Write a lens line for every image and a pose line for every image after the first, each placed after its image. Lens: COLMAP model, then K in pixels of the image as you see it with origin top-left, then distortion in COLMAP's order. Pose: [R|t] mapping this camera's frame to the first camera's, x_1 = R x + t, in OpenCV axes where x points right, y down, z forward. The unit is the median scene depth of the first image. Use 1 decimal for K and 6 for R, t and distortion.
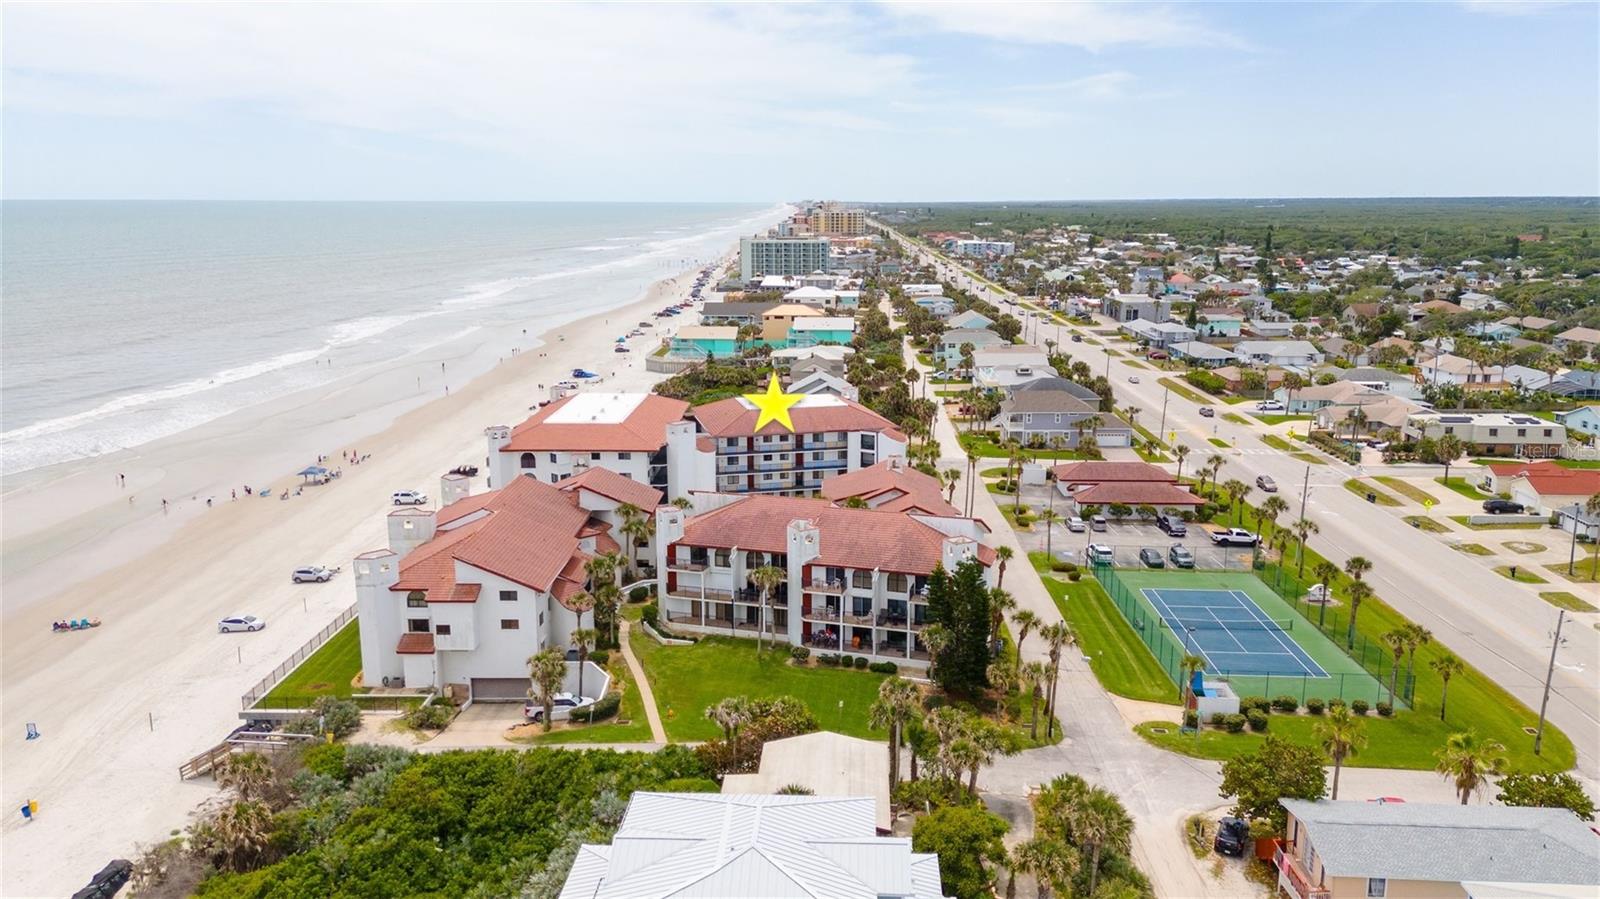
lens RADIAL K [[1178.7, 0, 803.7], [0, 1178.7, 444.0], [0, 0, 1]] dist [0.081179, -0.071718]
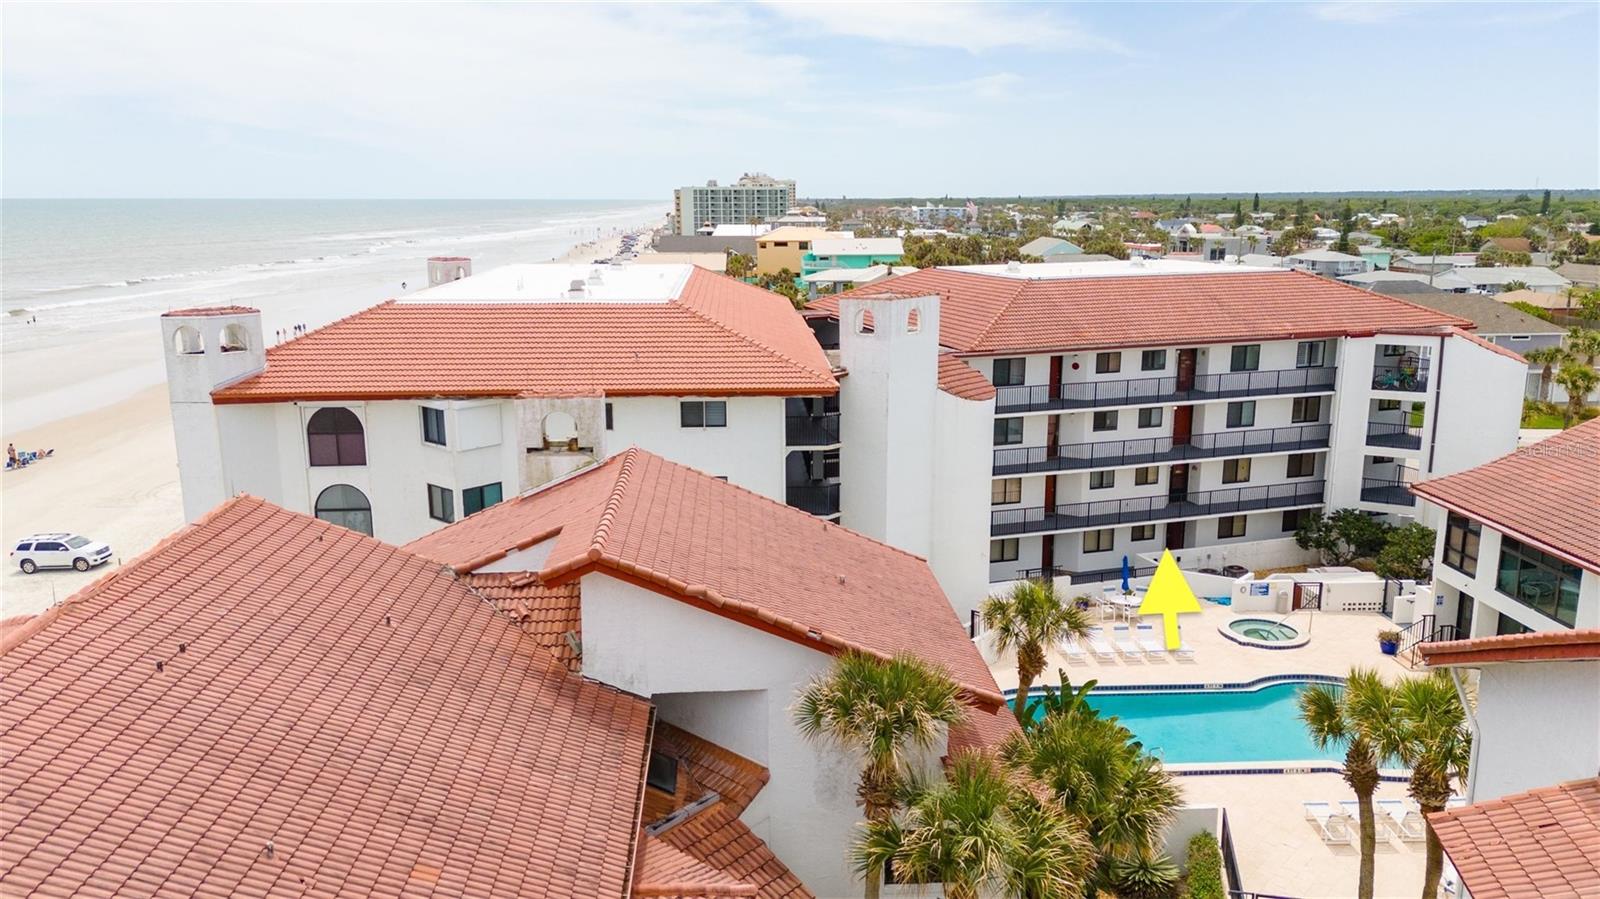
lens RADIAL K [[1178.7, 0, 803.7], [0, 1178.7, 444.0], [0, 0, 1]] dist [0.081179, -0.071718]
pose [[0.996587, -0.019602, 0.080188, -0.144420], [0.019473, 0.999808, 0.002391, 0.016146], [-0.080219, -0.000822, 0.996777, 0.698962]]
